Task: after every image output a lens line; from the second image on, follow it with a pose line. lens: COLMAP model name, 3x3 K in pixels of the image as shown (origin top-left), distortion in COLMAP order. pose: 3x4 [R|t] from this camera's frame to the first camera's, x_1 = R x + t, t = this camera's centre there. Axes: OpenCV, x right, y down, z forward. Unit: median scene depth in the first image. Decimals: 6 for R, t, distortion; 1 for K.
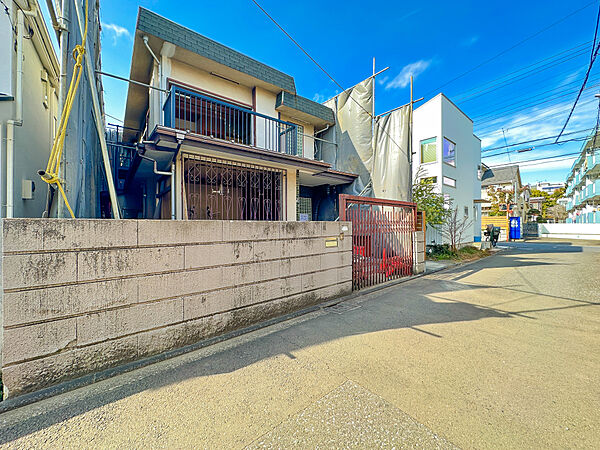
lens RADIAL K [[235.2, 0, 302.8], [0, 235.2, 223.5], [0, 0, 1]] dist [-0.003278, 0.000574]
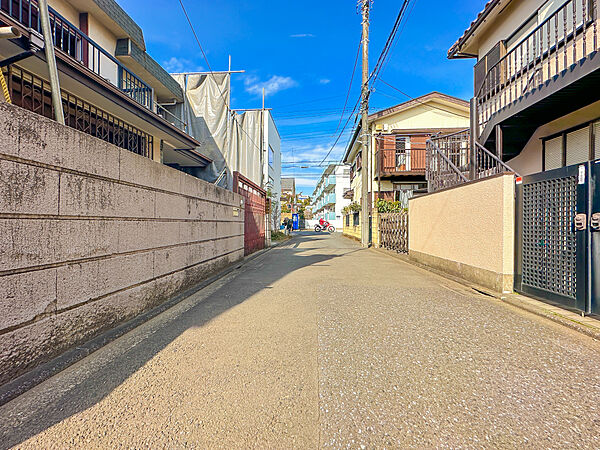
lens RADIAL K [[235.2, 0, 296.7], [0, 235.2, 223.9], [0, 0, 1]] dist [-0.003278, 0.000574]
pose [[0.702760, 0.004416, 0.711413, -0.519061], [-0.010545, 0.999936, 0.004211, 0.142127], [-0.711349, -0.010461, 0.702761, 0.015187]]
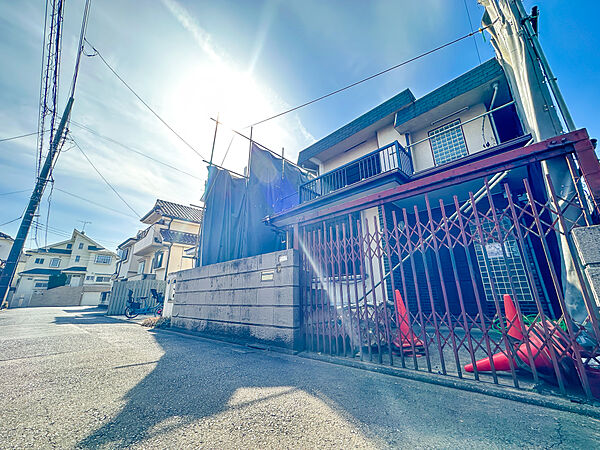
lens RADIAL K [[235.2, 0, 313.1], [0, 235.2, 227.0], [0, 0, 1]] dist [-0.003278, 0.000574]
pose [[0.161700, -0.286136, -0.944447, 1.201120], [0.021761, 0.957842, -0.286469, 0.184241], [0.986600, 0.025770, 0.161109, 1.137059]]
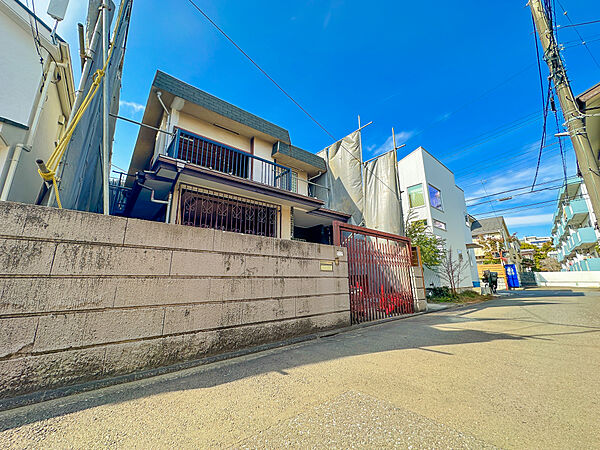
lens RADIAL K [[235.2, 0, 302.7], [0, 235.2, 225.0], [0, 0, 1]] dist [-0.003278, 0.000574]
pose [[0.999753, -0.005239, 0.021590, 0.003506], [0.010024, 0.973626, -0.227929, 0.149558], [-0.019826, 0.228090, 0.973438, 0.024013]]
